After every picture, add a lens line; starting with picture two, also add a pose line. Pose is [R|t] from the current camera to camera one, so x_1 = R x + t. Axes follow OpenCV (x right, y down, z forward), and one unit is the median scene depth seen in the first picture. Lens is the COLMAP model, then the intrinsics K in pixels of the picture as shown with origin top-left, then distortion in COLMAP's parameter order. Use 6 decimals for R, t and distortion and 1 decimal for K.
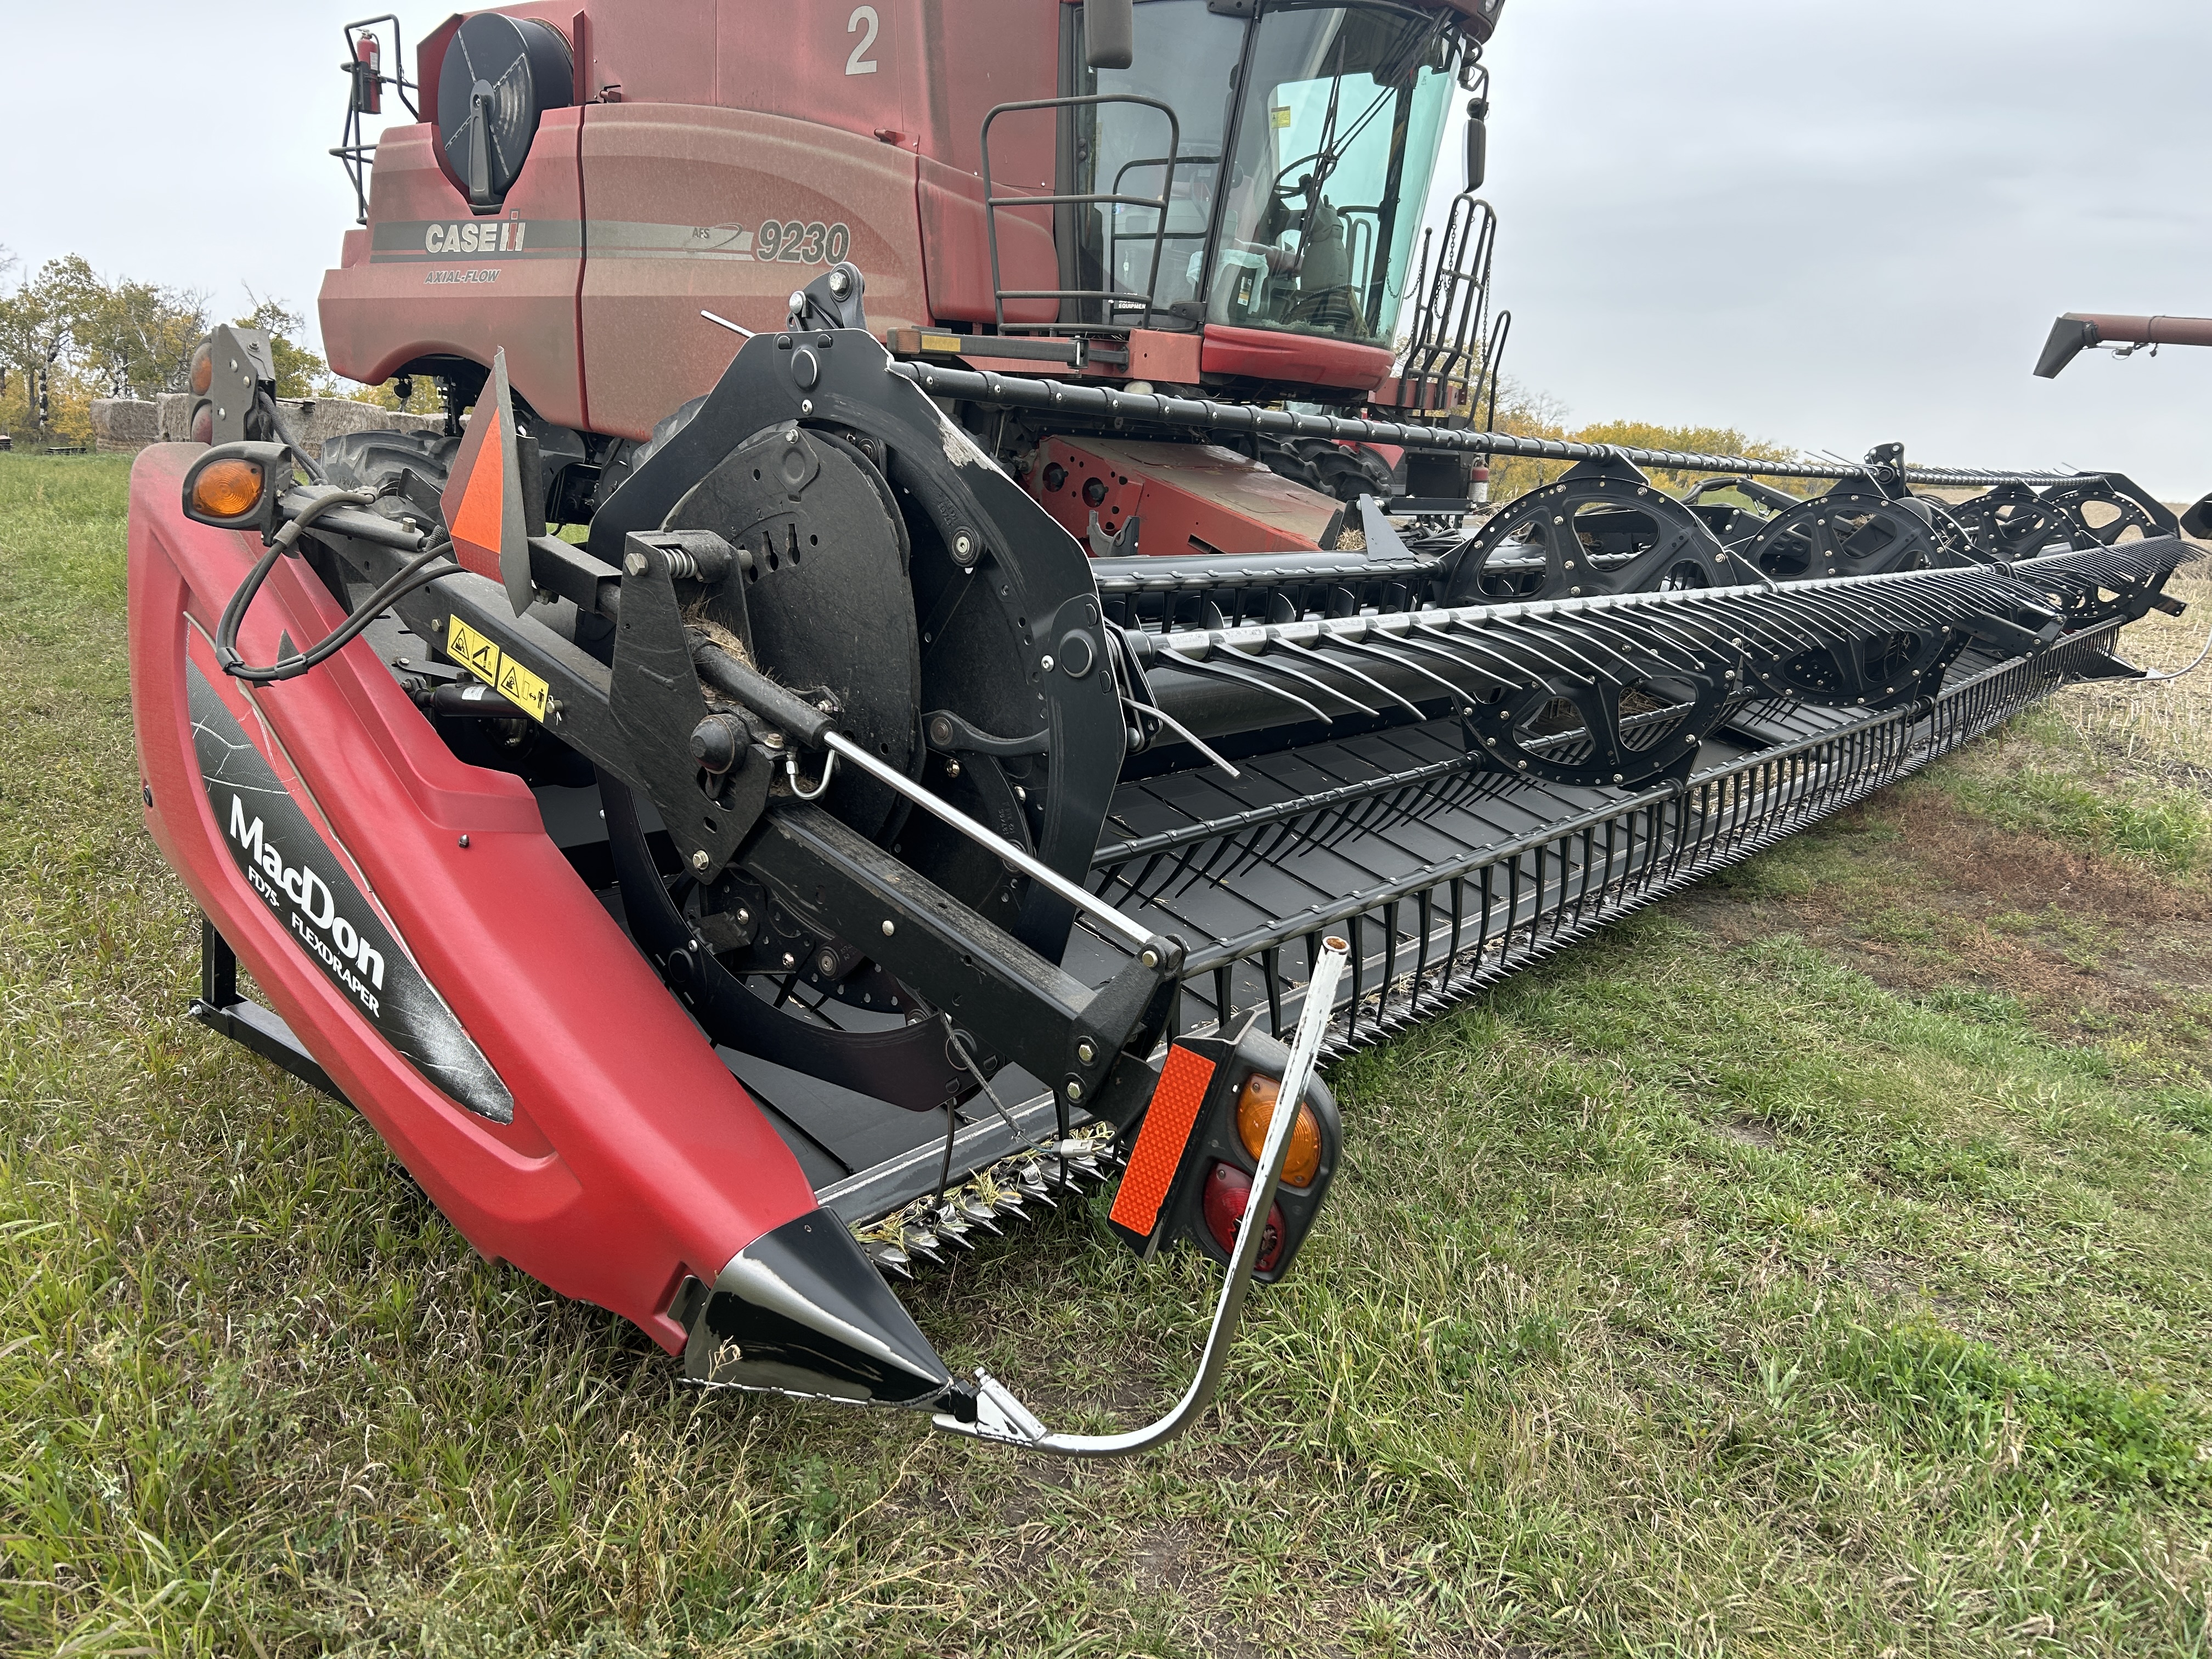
lens RADIAL K [[1667.9, 0, 1090.3], [0, 1667.9, 834.0], [0, 0, 1]] dist [0.031766, -0.035365]
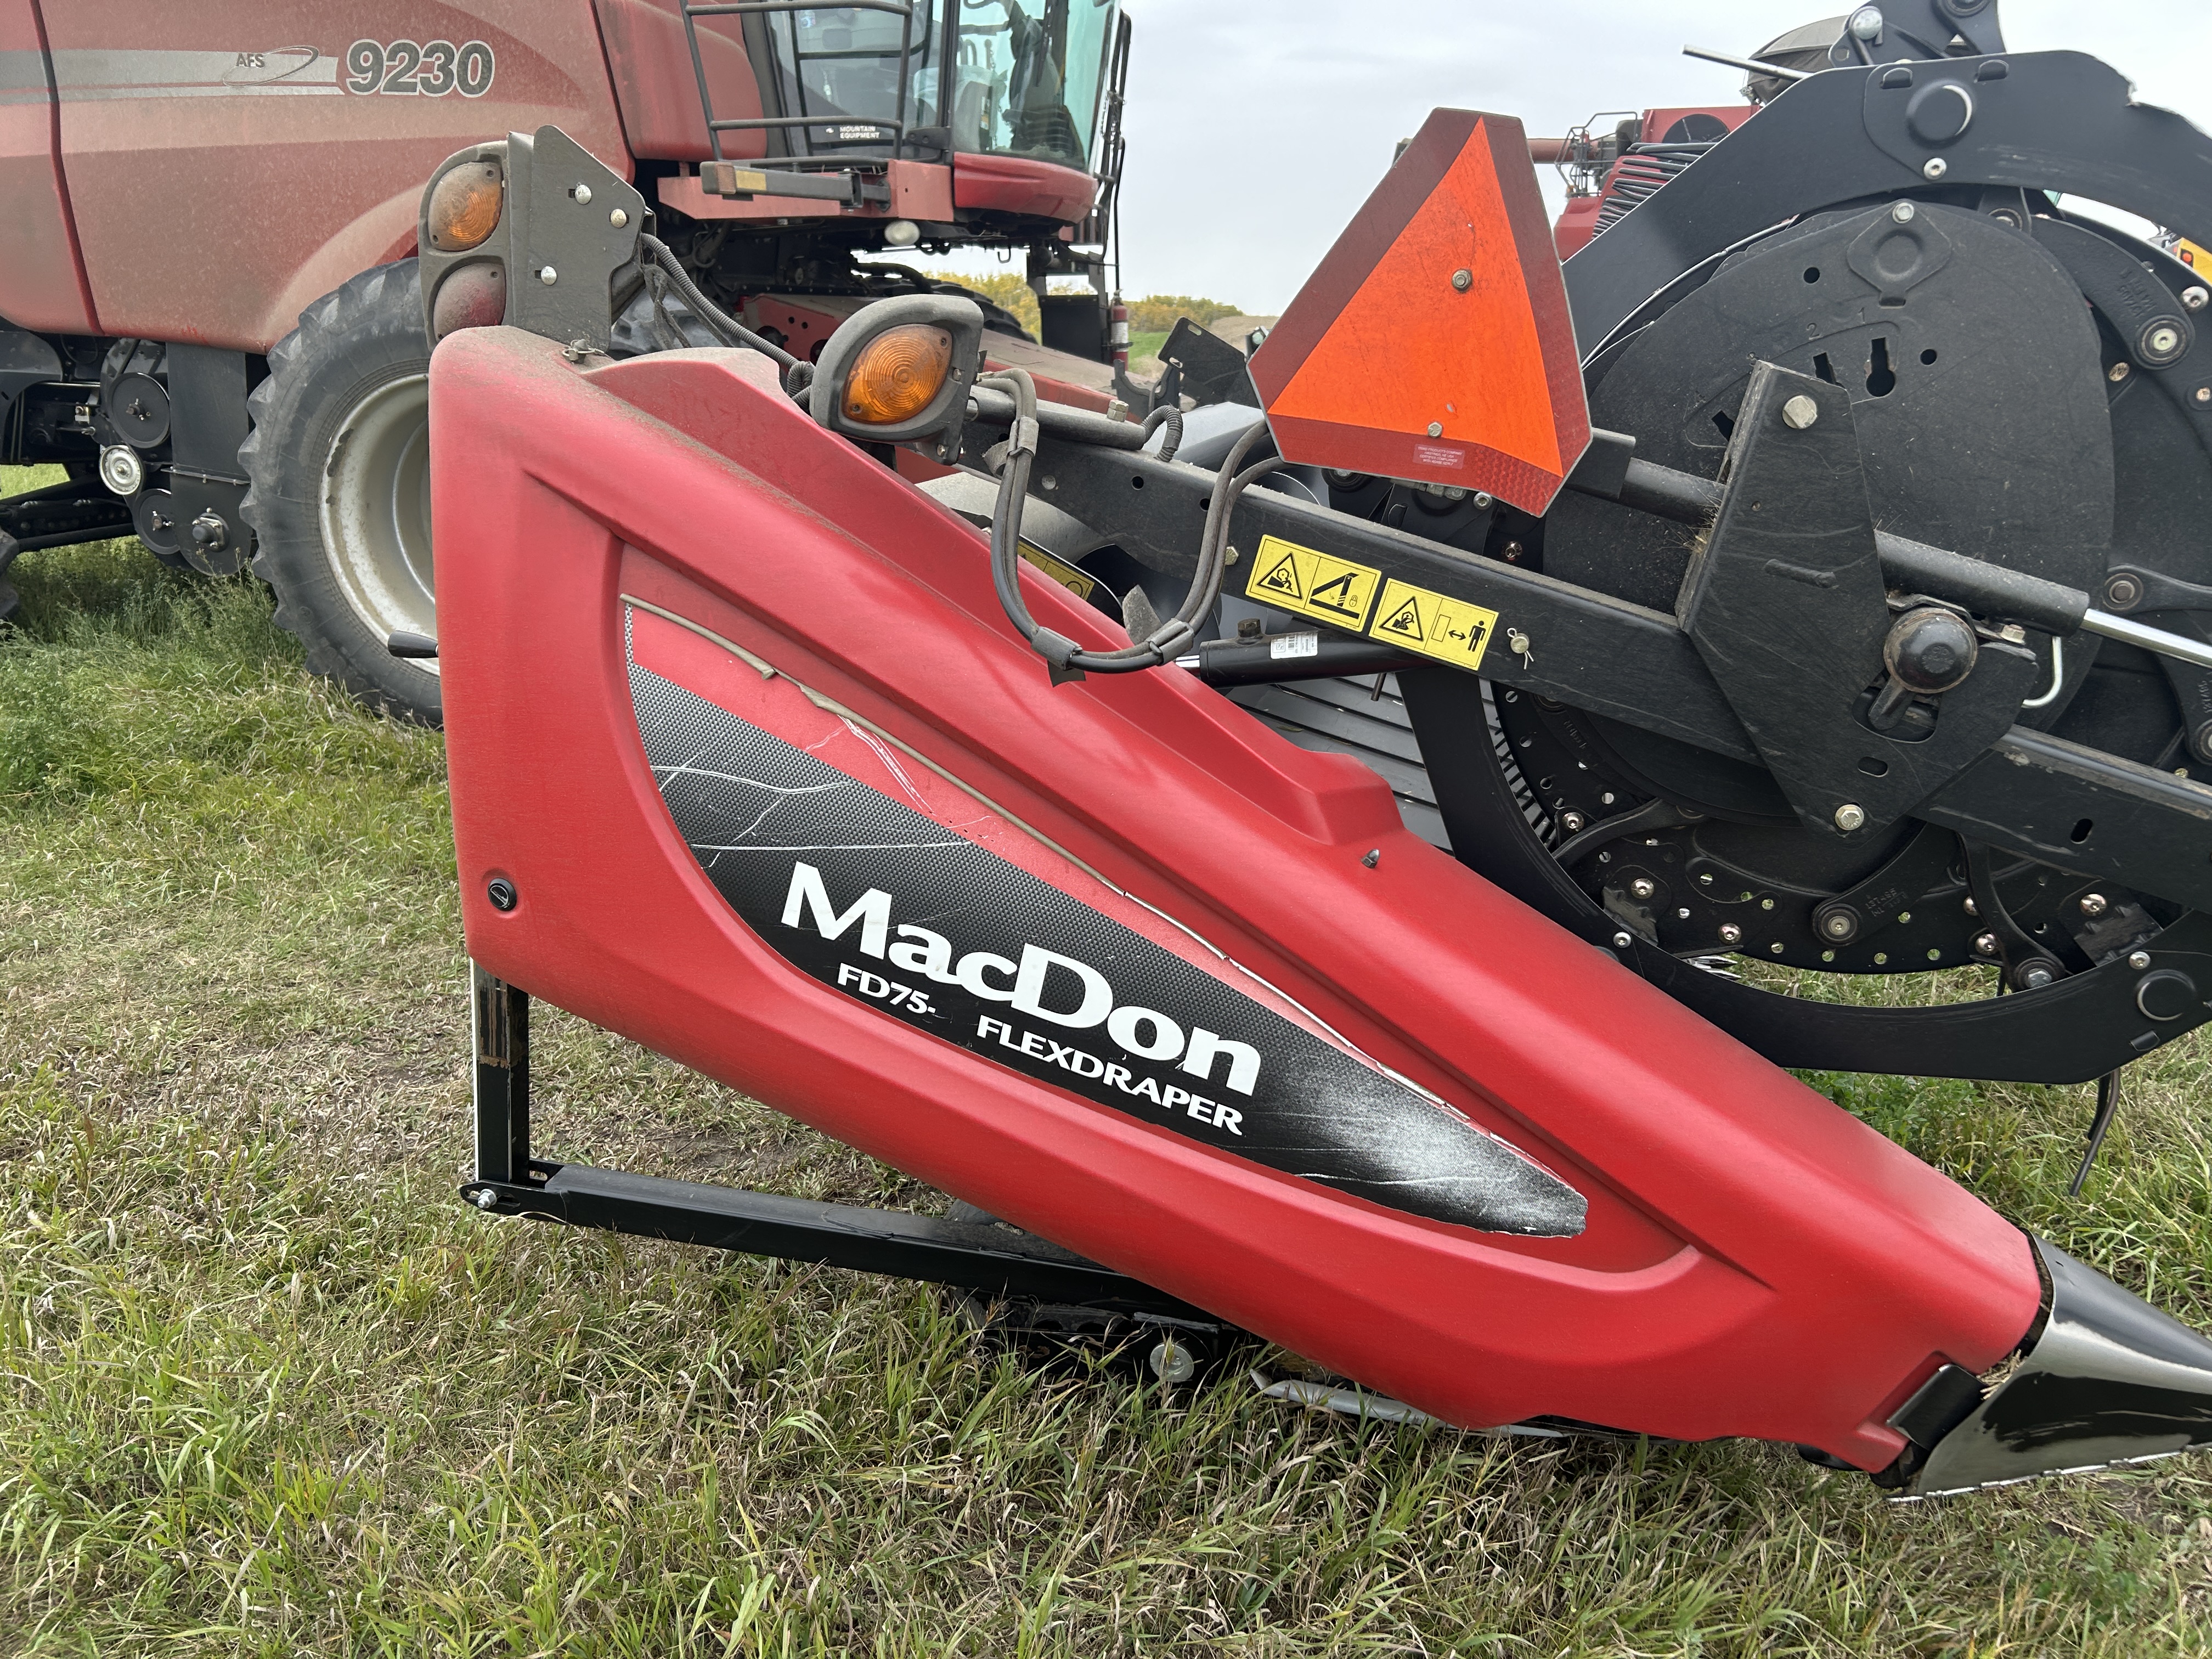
lens RADIAL K [[1667.9, 0, 1119.1], [0, 1667.9, 828.2], [0, 0, 1]] dist [0.031766, -0.035365]
pose [[0.913800, -0.183502, 0.362348, -0.640731], [0.156540, 0.982318, 0.102695, -0.084742], [-0.374786, -0.037121, 0.926368, 0.361088]]
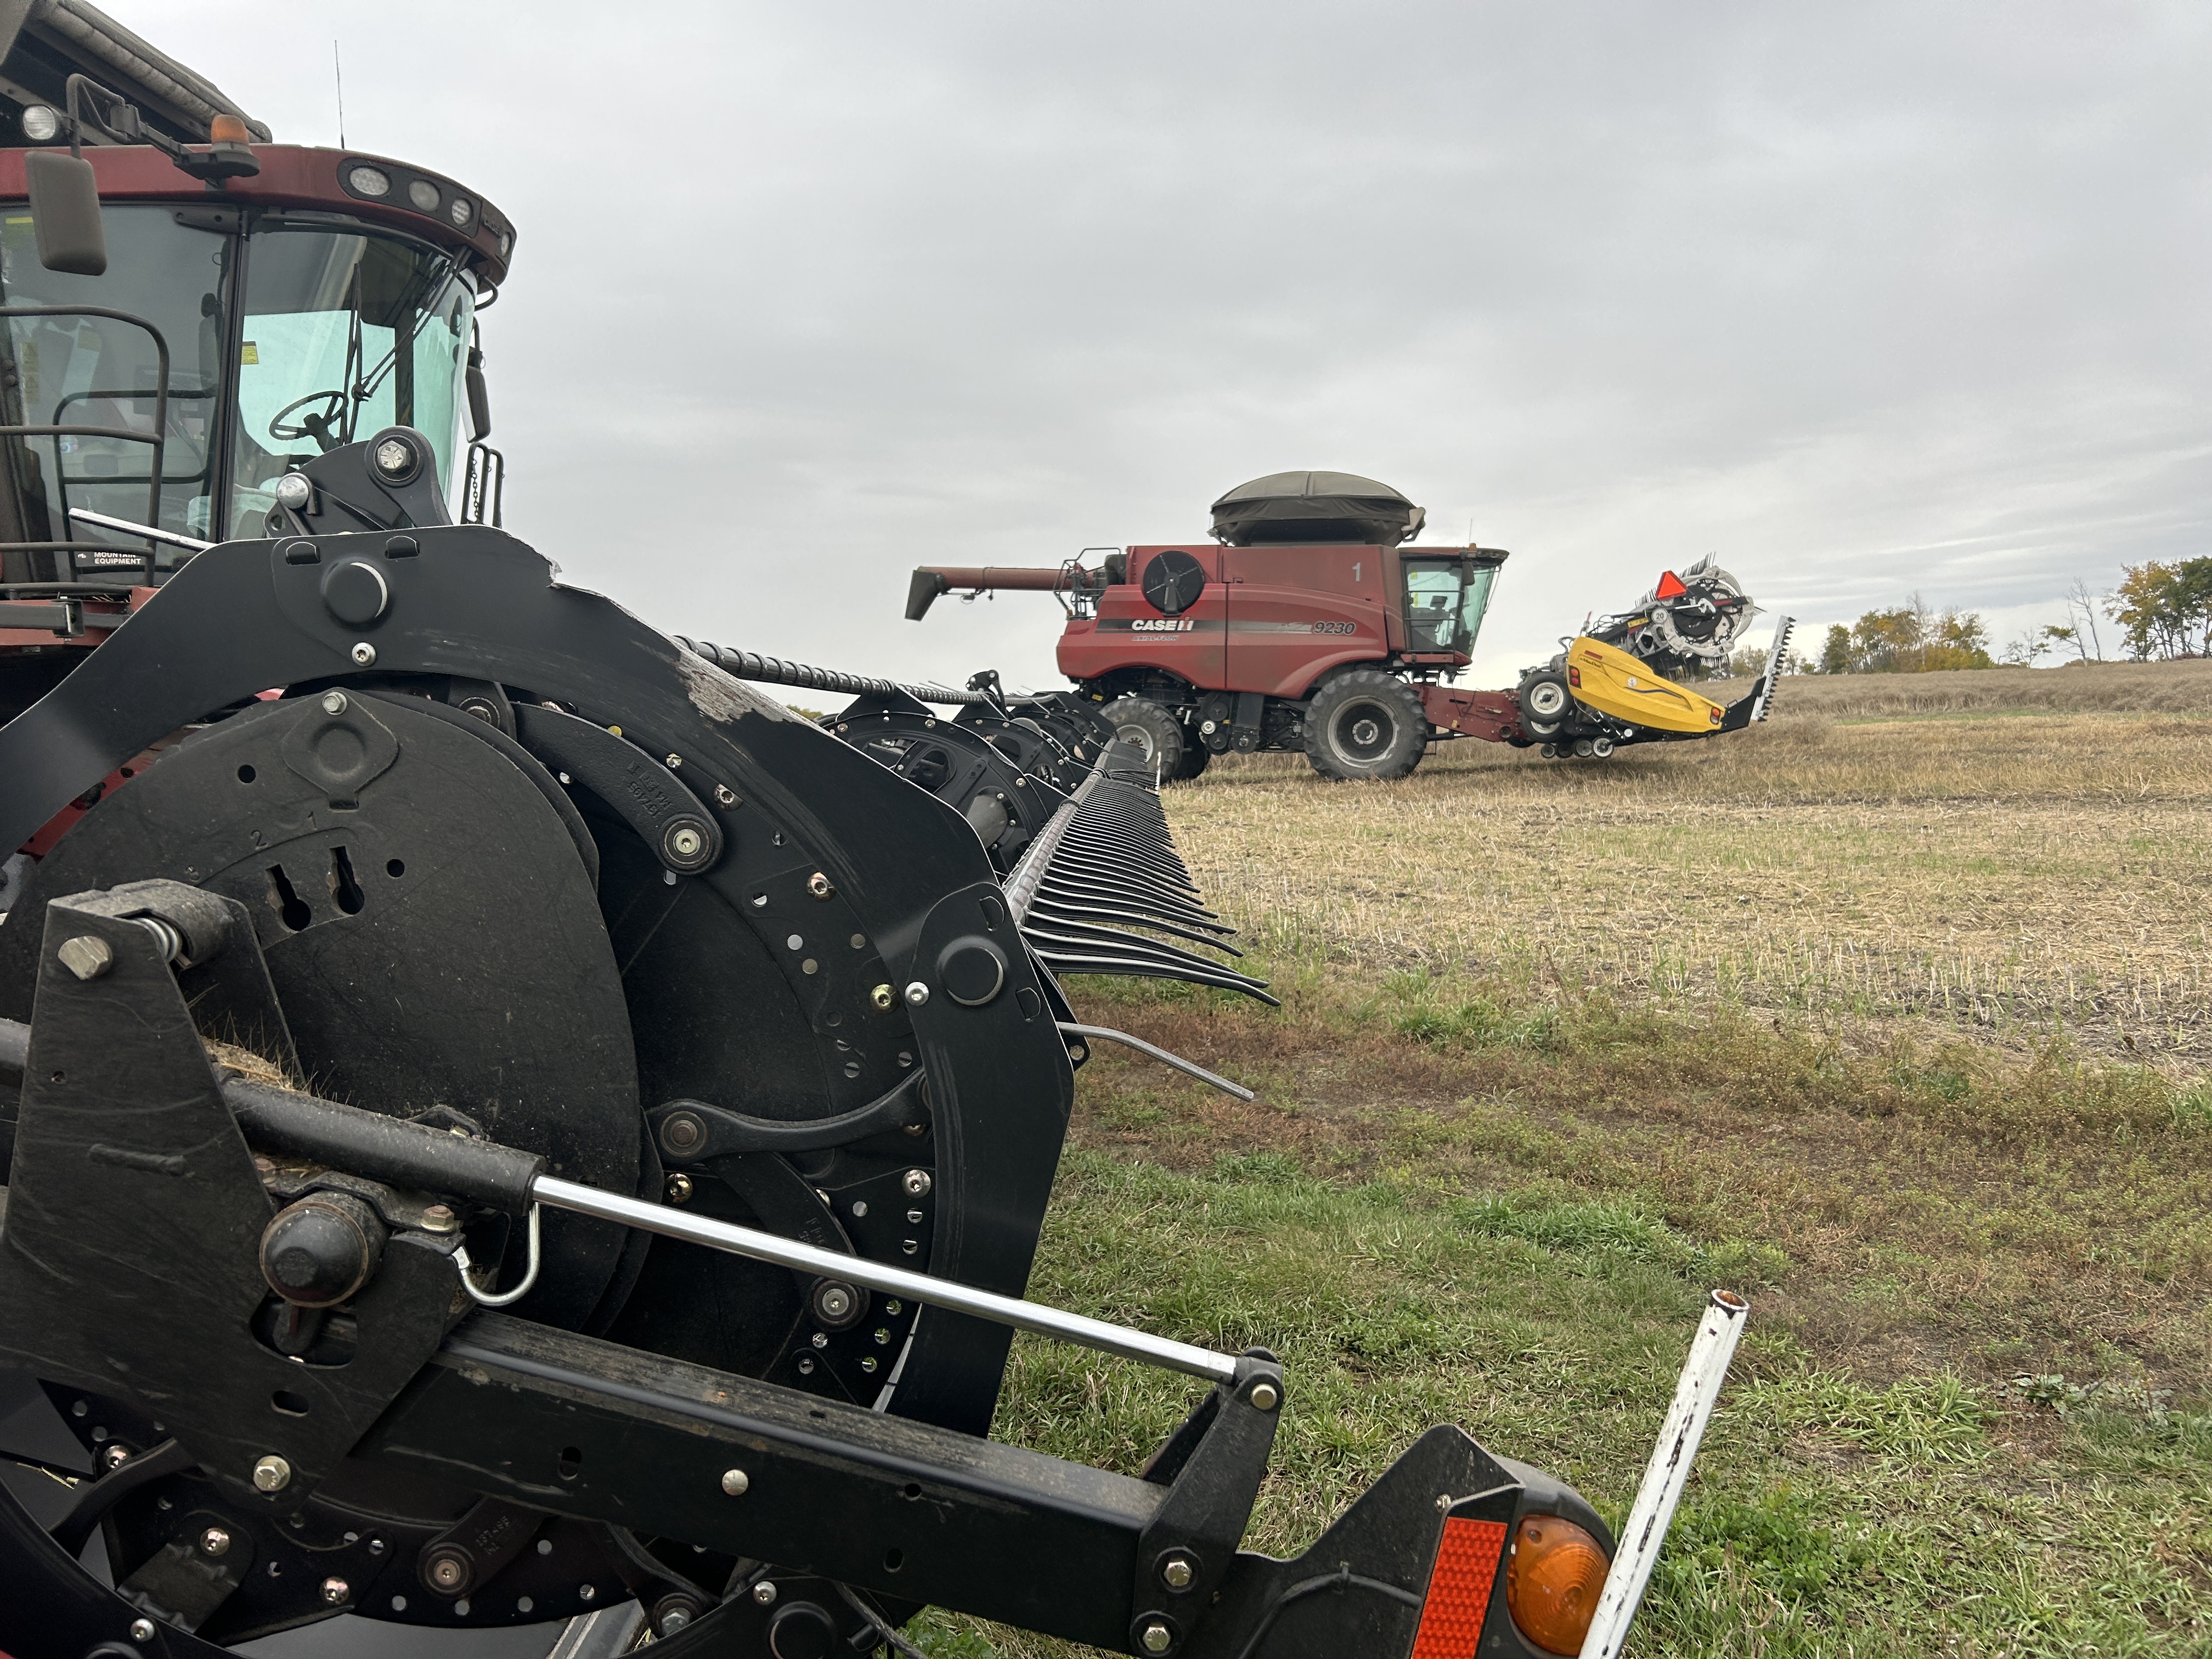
lens RADIAL K [[1667.9, 0, 1122.8], [0, 1667.9, 832.4], [0, 0, 1]] dist [0.031766, -0.035365]
pose [[0.785880, -0.117630, 0.607088, -0.262023], [0.207345, 0.975033, -0.079487, -0.070354], [-0.582581, 0.188344, 0.790649, 0.299783]]
